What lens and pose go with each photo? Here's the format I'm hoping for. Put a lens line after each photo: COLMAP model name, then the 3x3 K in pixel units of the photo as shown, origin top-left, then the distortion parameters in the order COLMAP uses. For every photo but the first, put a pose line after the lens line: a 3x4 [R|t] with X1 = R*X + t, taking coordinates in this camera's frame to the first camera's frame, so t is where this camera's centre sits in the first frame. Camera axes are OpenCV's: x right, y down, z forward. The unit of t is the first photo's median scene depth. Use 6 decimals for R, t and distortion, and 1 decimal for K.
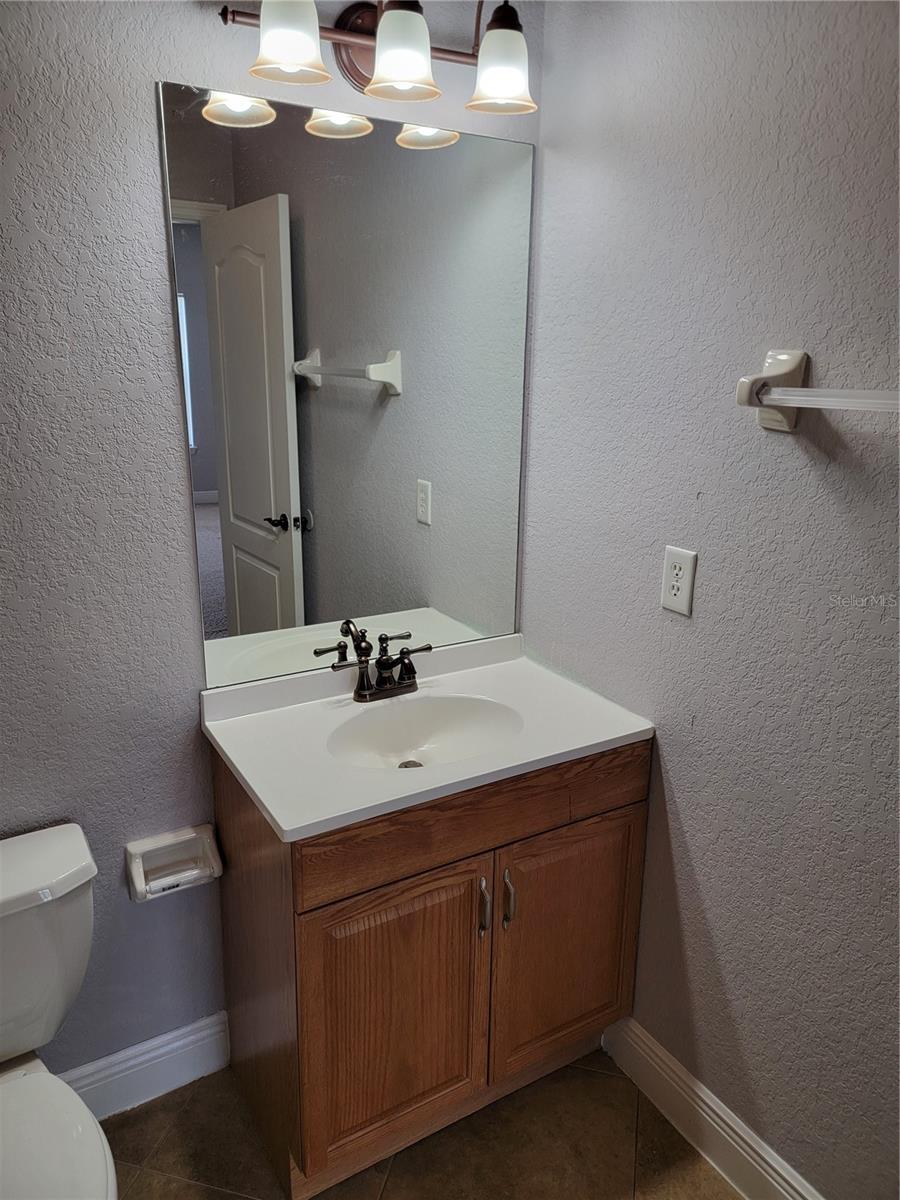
lens RADIAL K [[824.3, 0, 455.9], [0, 824.3, 602.6], [0, 0, 1]] dist [0.063893, -0.060802]
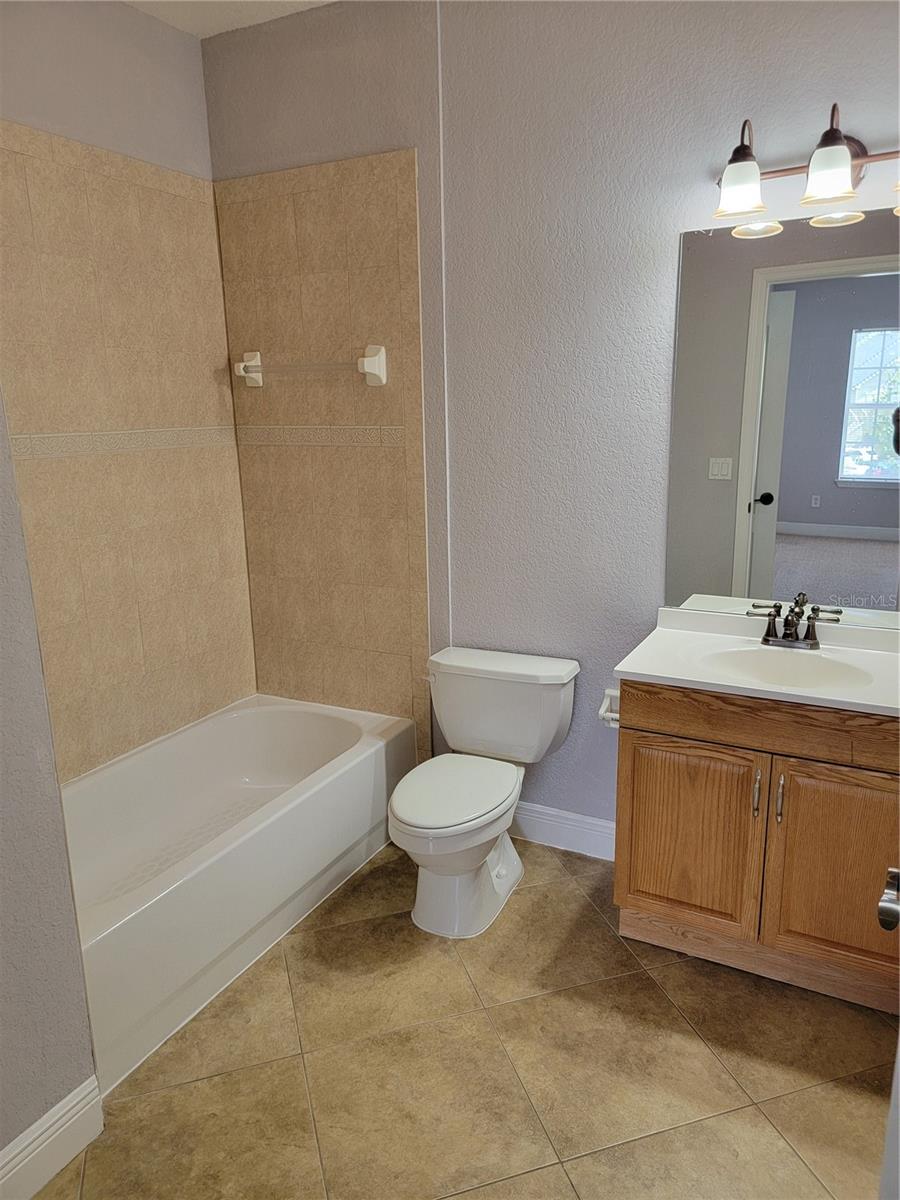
lens RADIAL K [[824.3, 0, 455.9], [0, 824.3, 602.6], [0, 0, 1]] dist [0.063893, -0.060802]
pose [[0.530545, 0.179913, -0.828344, 0.722803], [-0.204220, 0.975561, 0.081088, 0.048329], [0.822689, 0.126143, 0.554321, -0.165111]]
